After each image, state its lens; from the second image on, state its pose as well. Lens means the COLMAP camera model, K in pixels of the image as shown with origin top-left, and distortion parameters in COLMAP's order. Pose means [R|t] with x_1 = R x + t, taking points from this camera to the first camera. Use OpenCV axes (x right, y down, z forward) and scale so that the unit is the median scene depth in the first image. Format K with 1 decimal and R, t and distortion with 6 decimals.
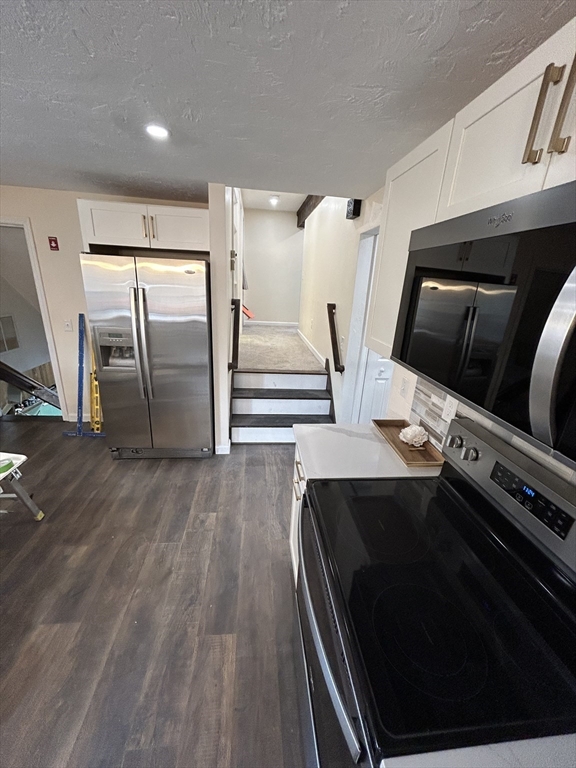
lens RADIAL K [[306.7, 0, 288.0], [0, 306.7, 384.0], [0, 0, 1]] dist [-0.001806, 0.000036]
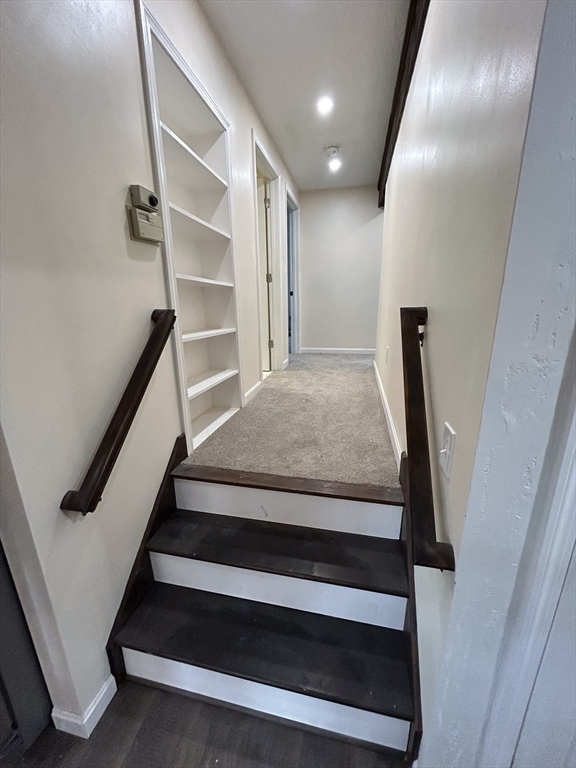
lens RADIAL K [[306.7, 0, 288.0], [0, 306.7, 384.0], [0, 0, 1]] dist [-0.001806, 0.000036]
pose [[0.948970, 0.020762, -0.314684, 0.113653], [-0.042963, 0.997039, -0.063777, -0.146175], [0.312428, 0.074042, 0.947052, 0.621391]]
